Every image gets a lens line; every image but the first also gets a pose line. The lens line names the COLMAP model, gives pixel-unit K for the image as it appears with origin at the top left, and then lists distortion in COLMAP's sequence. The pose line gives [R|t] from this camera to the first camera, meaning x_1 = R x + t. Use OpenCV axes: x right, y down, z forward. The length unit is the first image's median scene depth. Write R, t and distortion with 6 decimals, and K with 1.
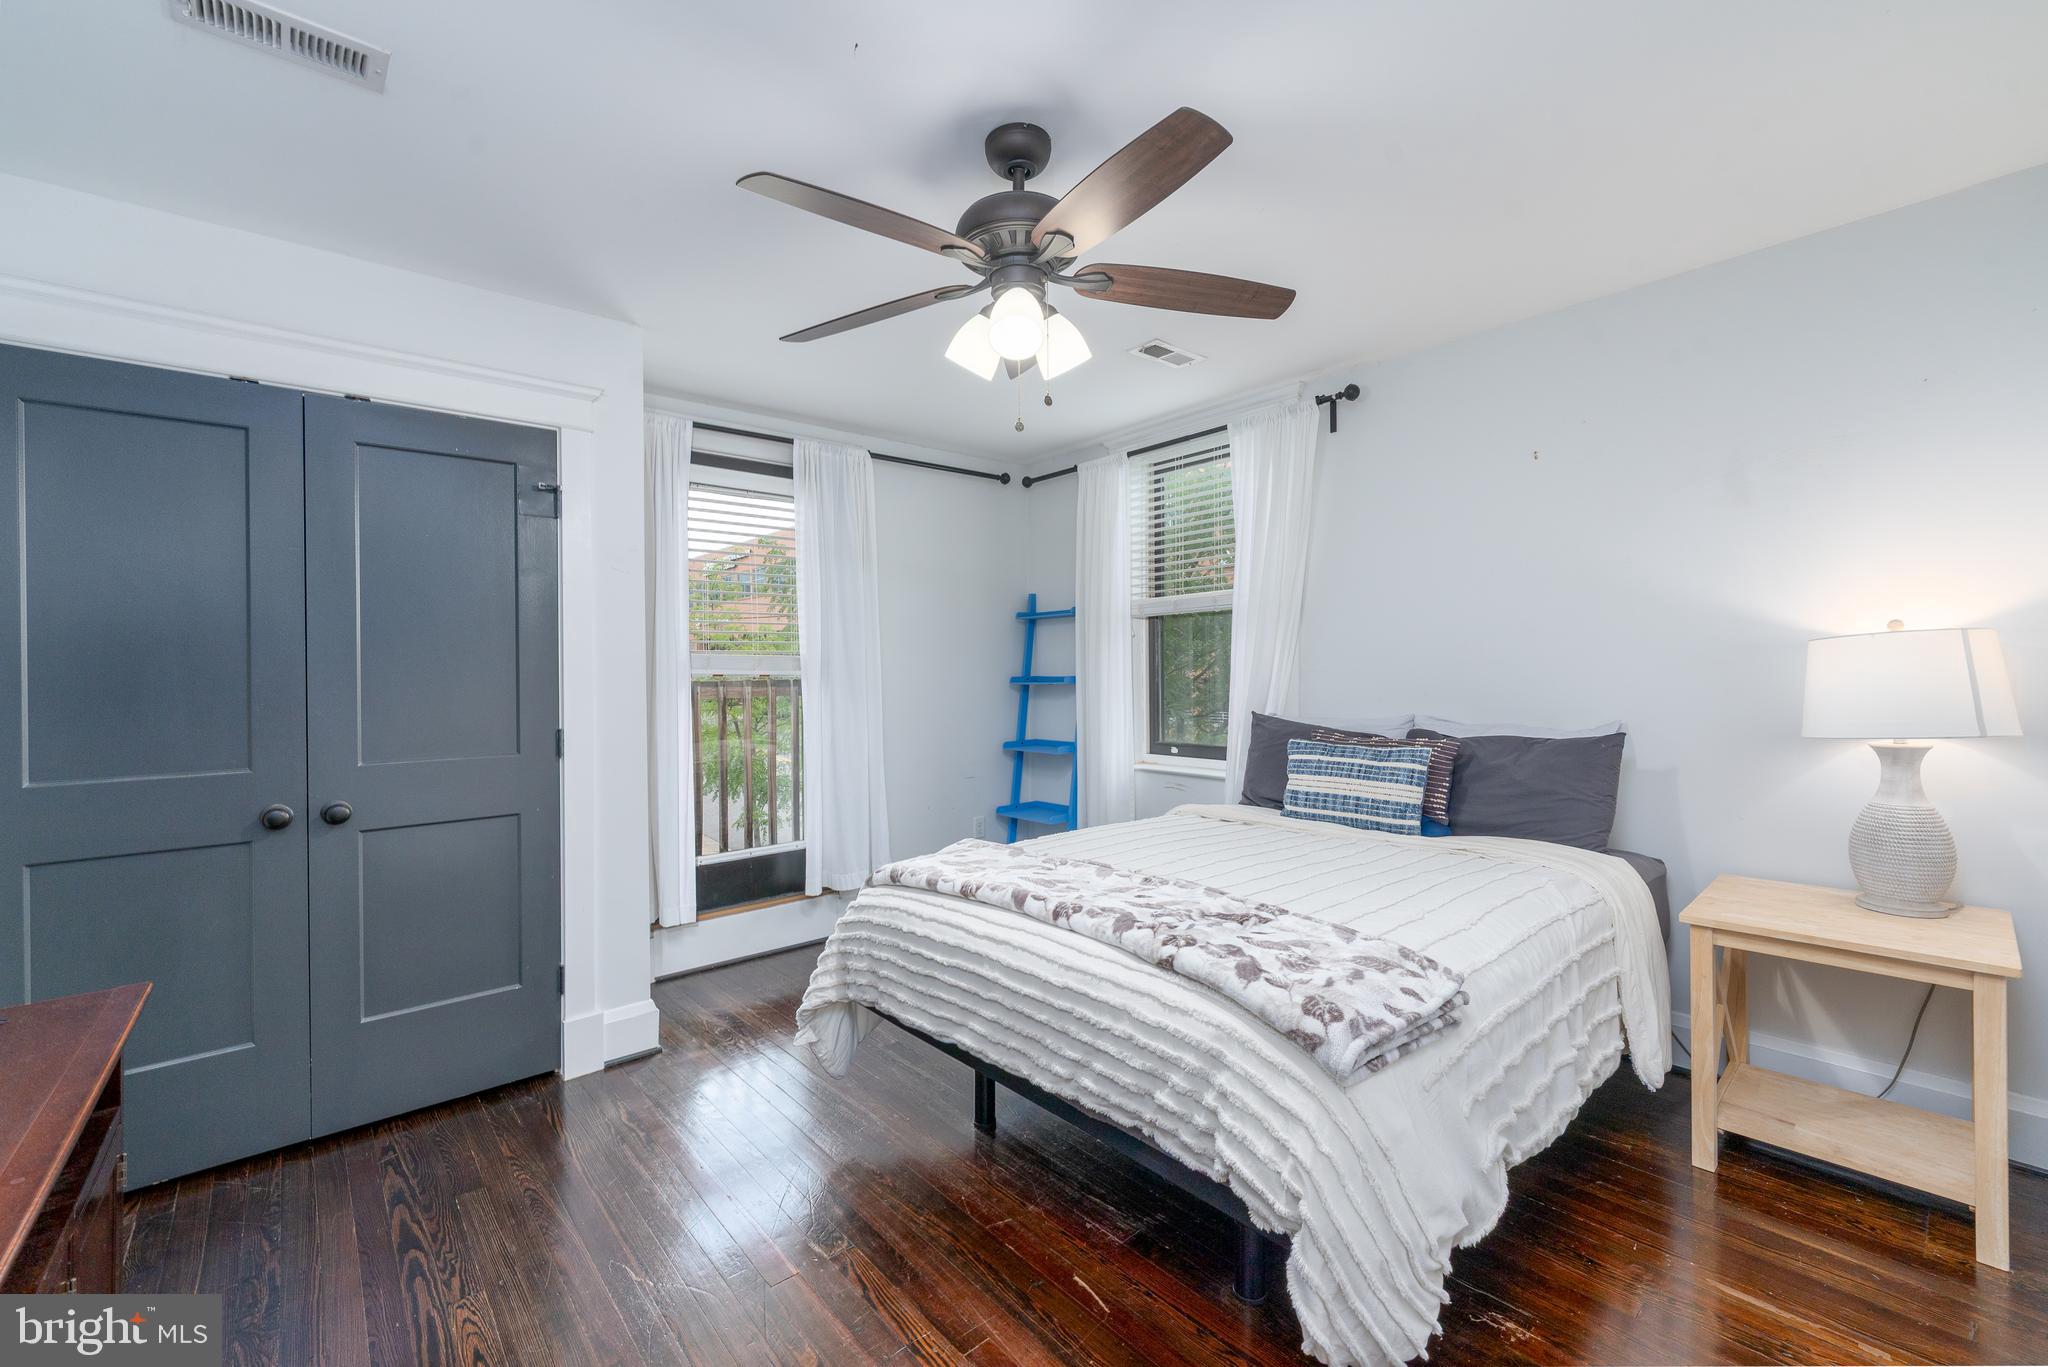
lens RADIAL K [[862.0, 0, 1027.5], [0, 862.0, 669.5], [0, 0, 1]] dist [0.007894, -0.003151]
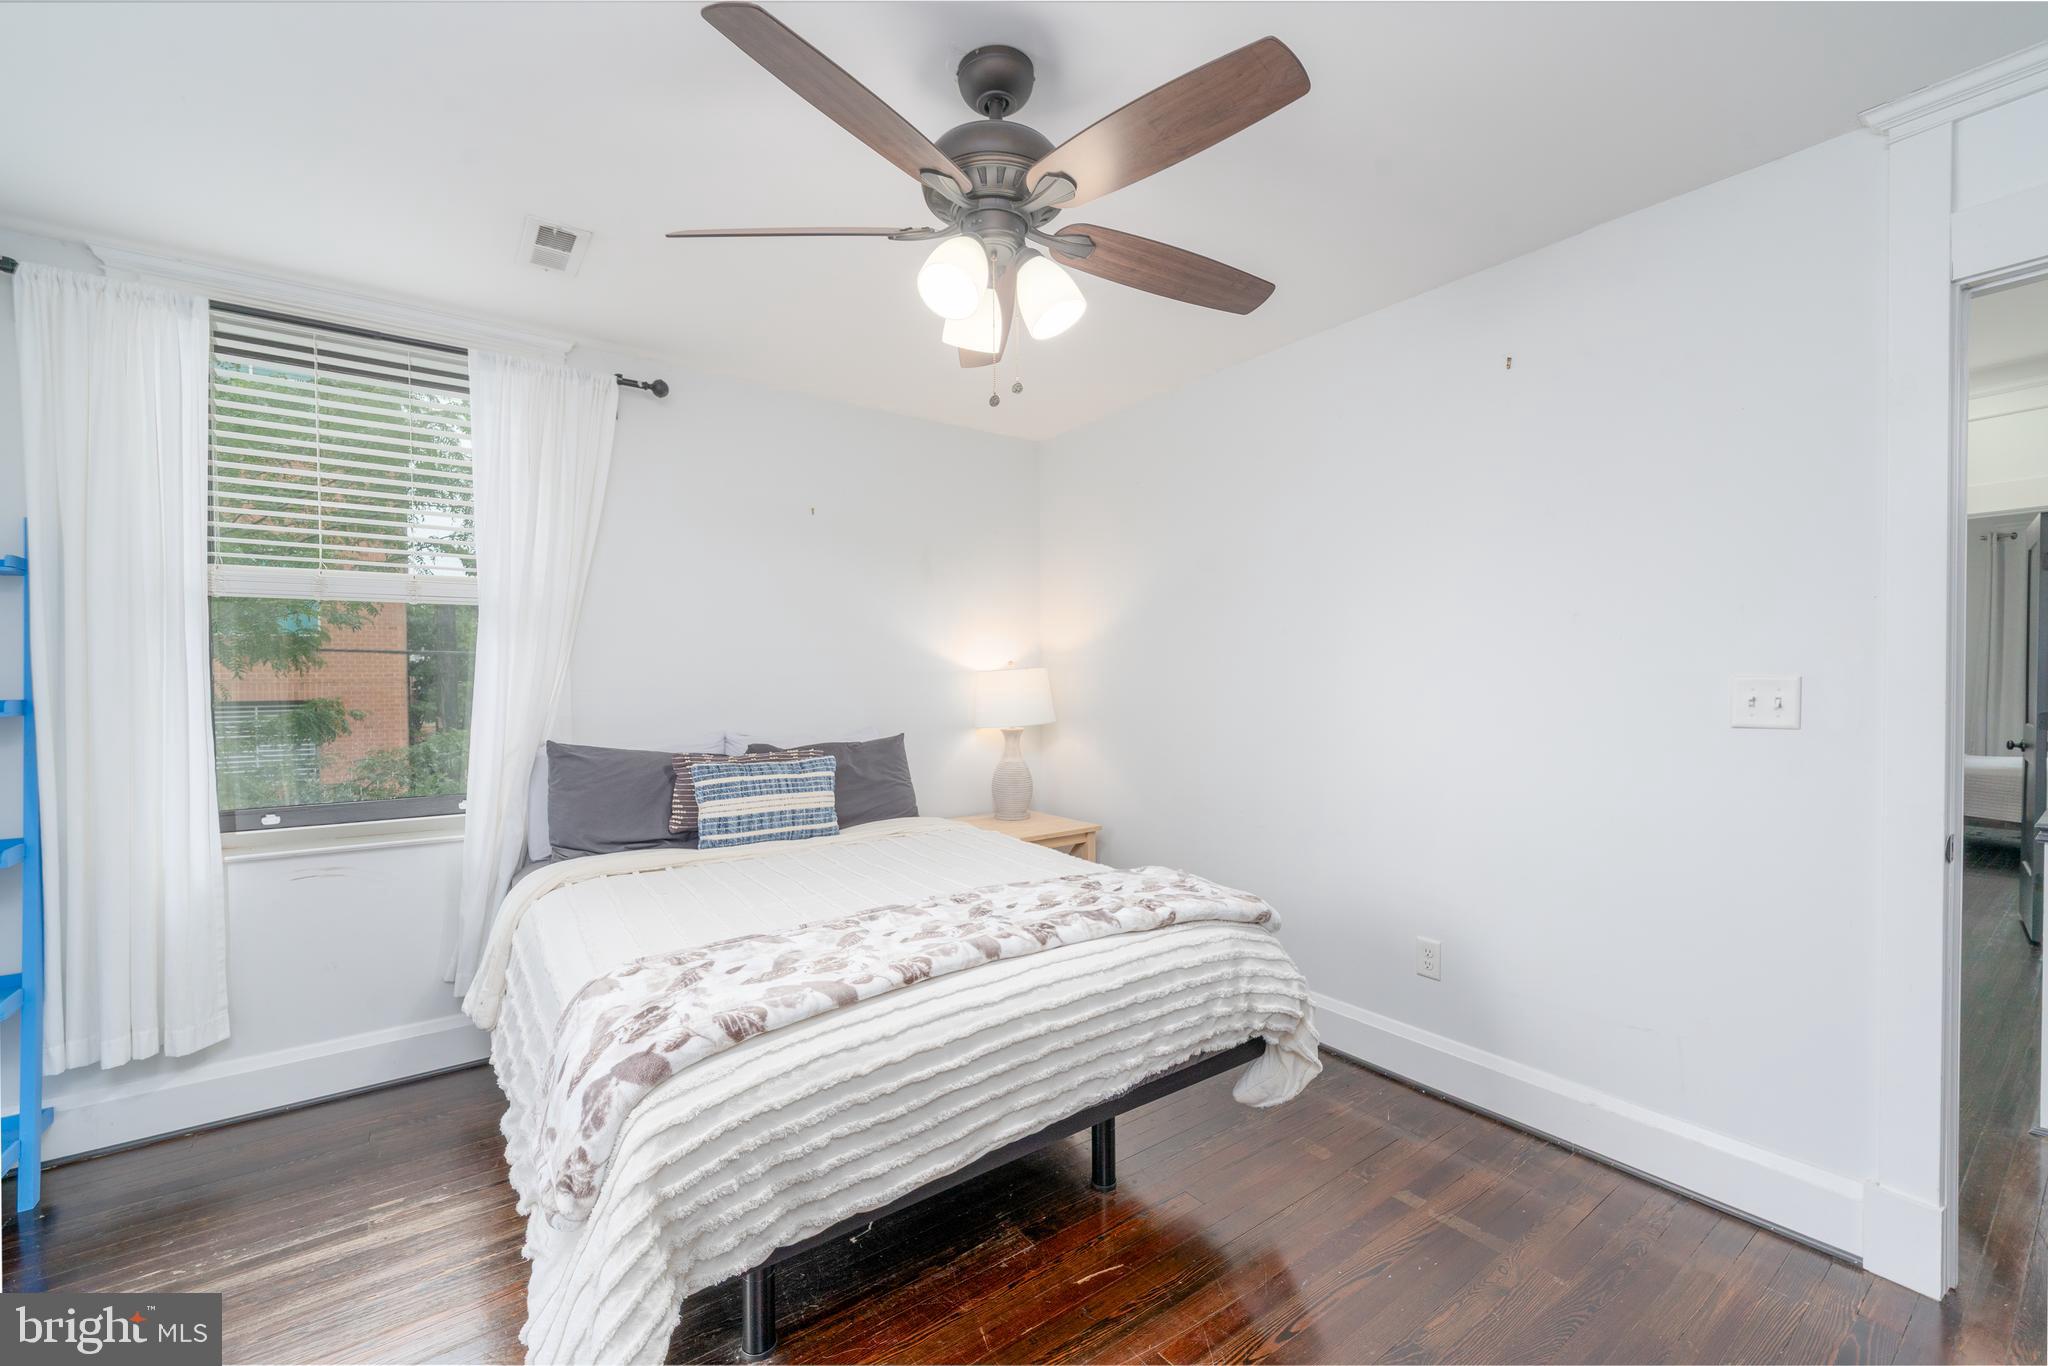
lens RADIAL K [[862.0, 0, 1026.8], [0, 862.0, 696.7], [0, 0, 1]] dist [0.007894, -0.003151]
pose [[0.056292, -0.005690, 0.998398, -0.843216], [0.003729, 0.999978, 0.005488, 0.010289], [-0.998407, 0.003414, 0.056312, 0.884261]]
